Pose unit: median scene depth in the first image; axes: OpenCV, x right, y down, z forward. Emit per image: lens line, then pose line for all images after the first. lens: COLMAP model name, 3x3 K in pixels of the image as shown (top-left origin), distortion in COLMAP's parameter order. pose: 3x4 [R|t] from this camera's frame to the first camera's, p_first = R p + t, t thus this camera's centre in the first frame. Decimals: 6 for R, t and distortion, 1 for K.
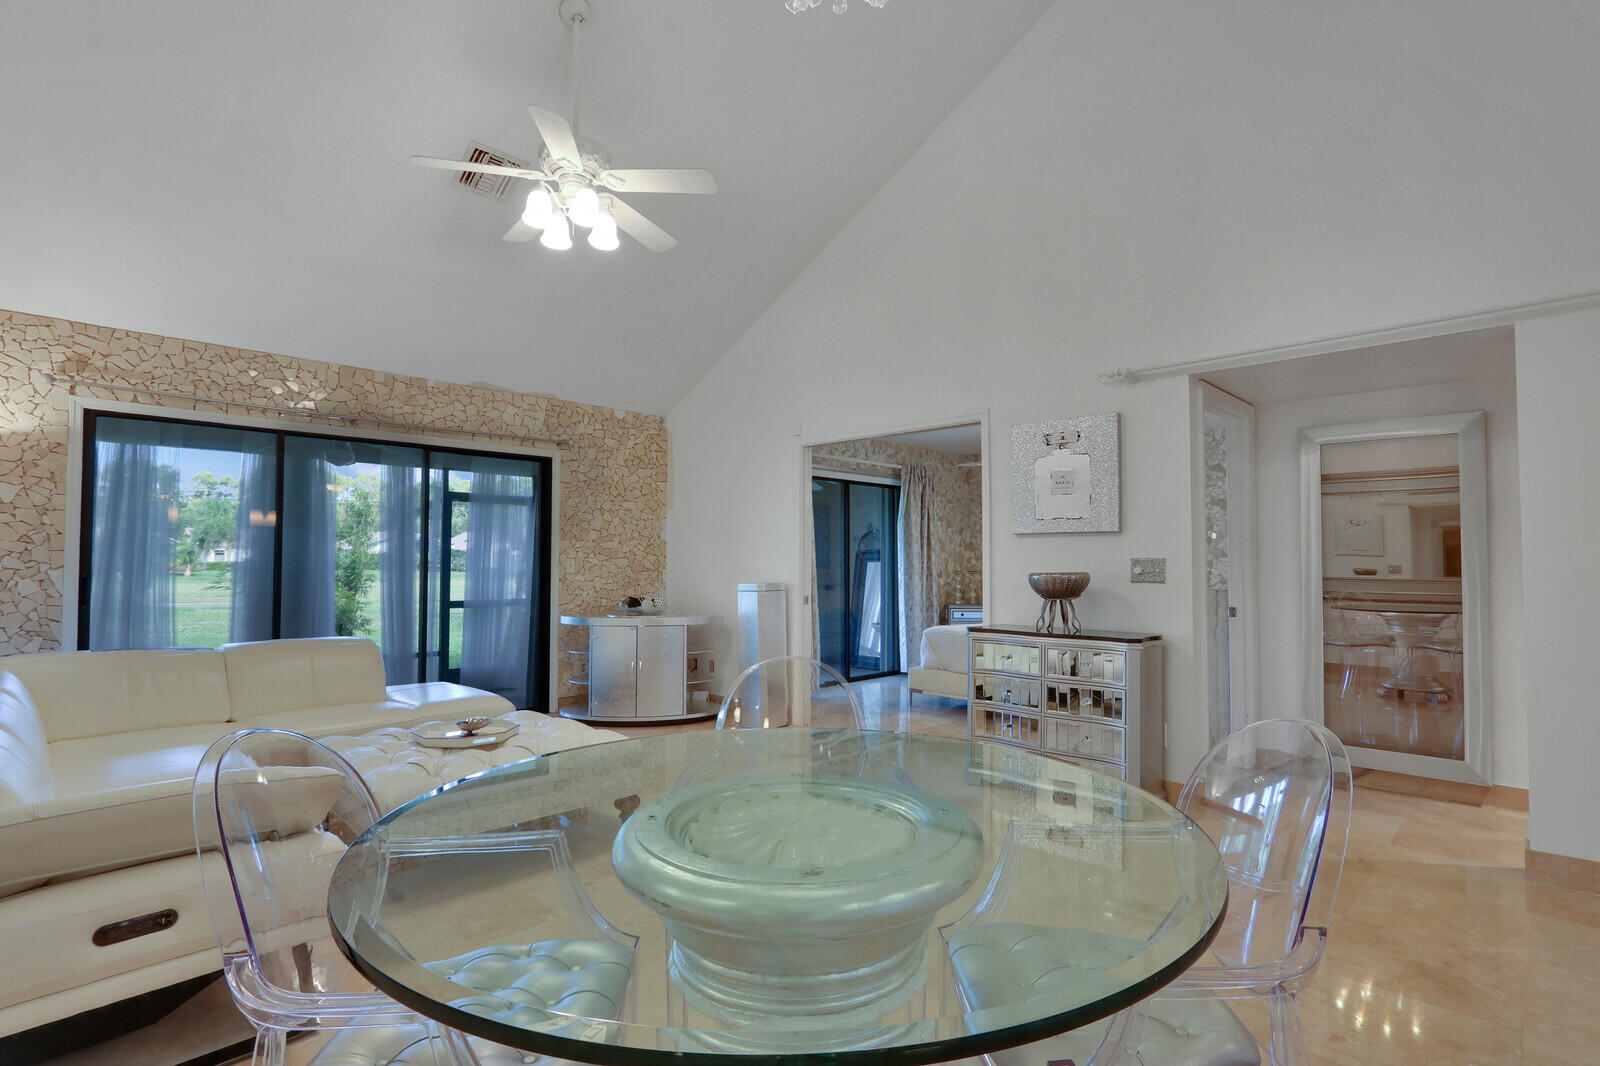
lens RADIAL K [[771.8, 0, 814.7], [0, 771.8, 541.3], [0, 0, 1]] dist [-0.009794, 0.001585]
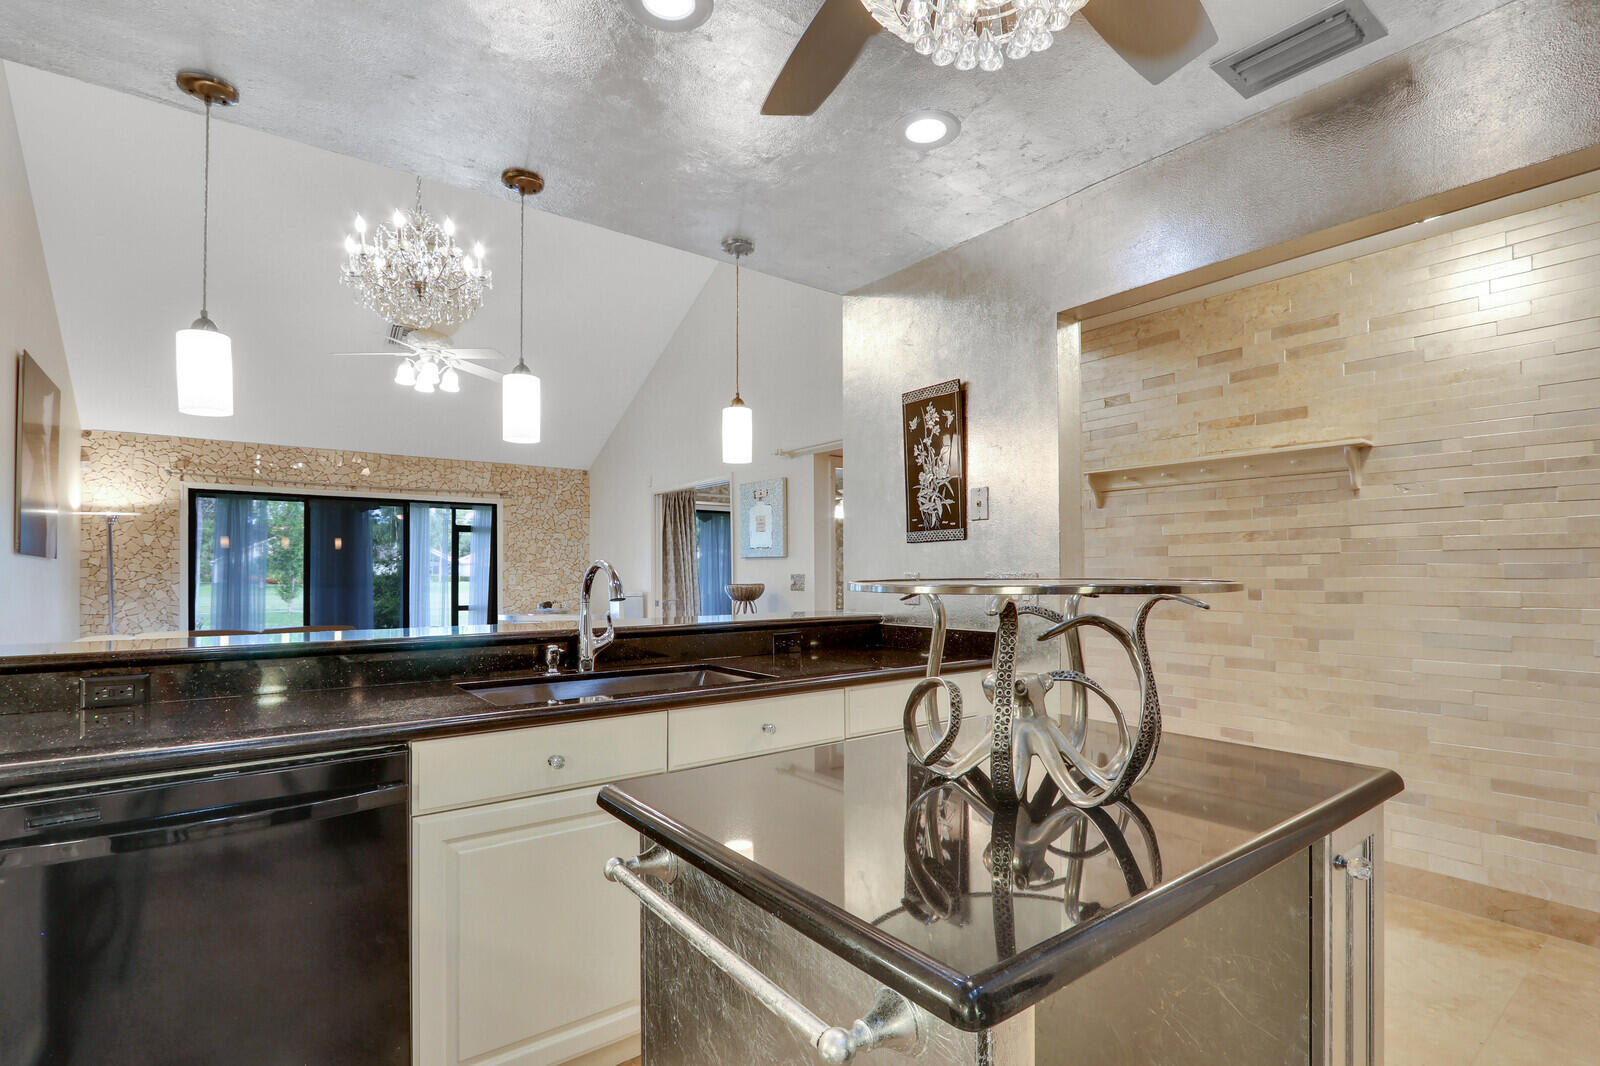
lens RADIAL K [[771.8, 0, 824.6], [0, 771.8, 568.2], [0, 0, 1]] dist [-0.009794, 0.001585]
pose [[0.990668, -0.007331, -0.136099, 0.502786], [0.010268, 0.999729, 0.020894, -0.015004], [0.135909, -0.022096, 0.990475, -0.368913]]
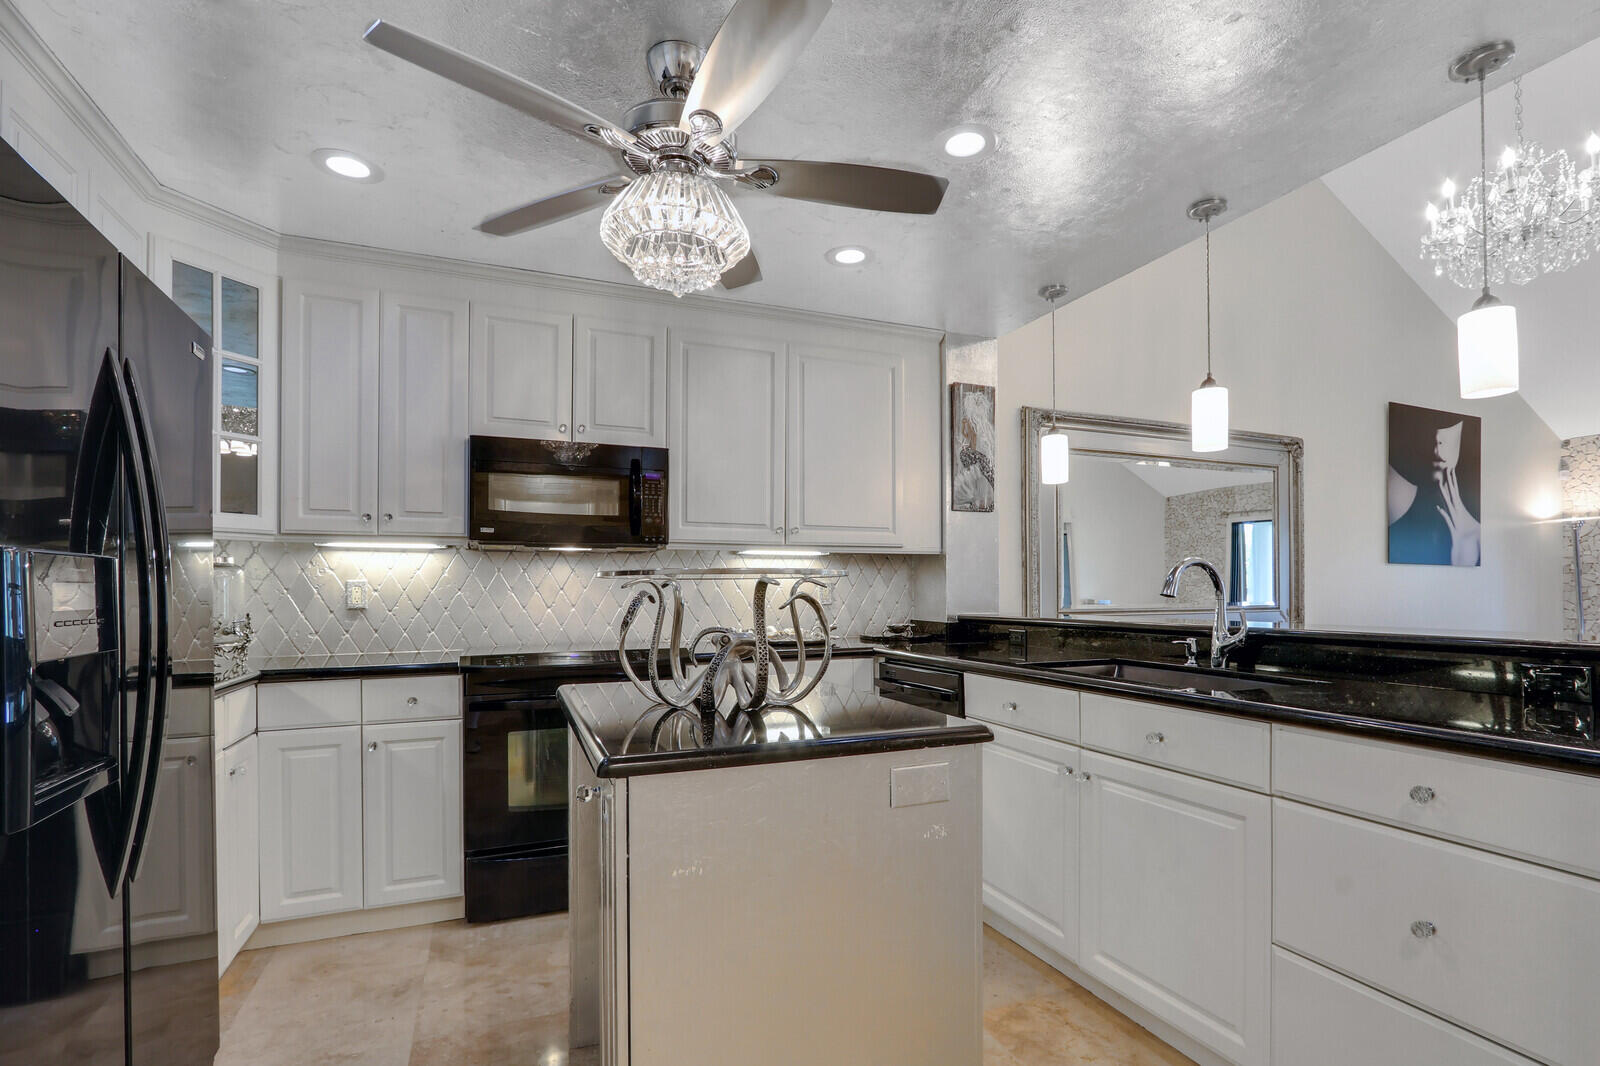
lens RADIAL K [[771.8, 0, 796.4], [0, 771.8, 580.2], [0, 0, 1]] dist [-0.009794, 0.001585]
pose [[-0.364366, -0.011546, -0.931184, 0.798980], [0.027938, 0.999338, -0.023322, 0.002140], [0.930837, -0.034513, -0.363802, -0.043621]]
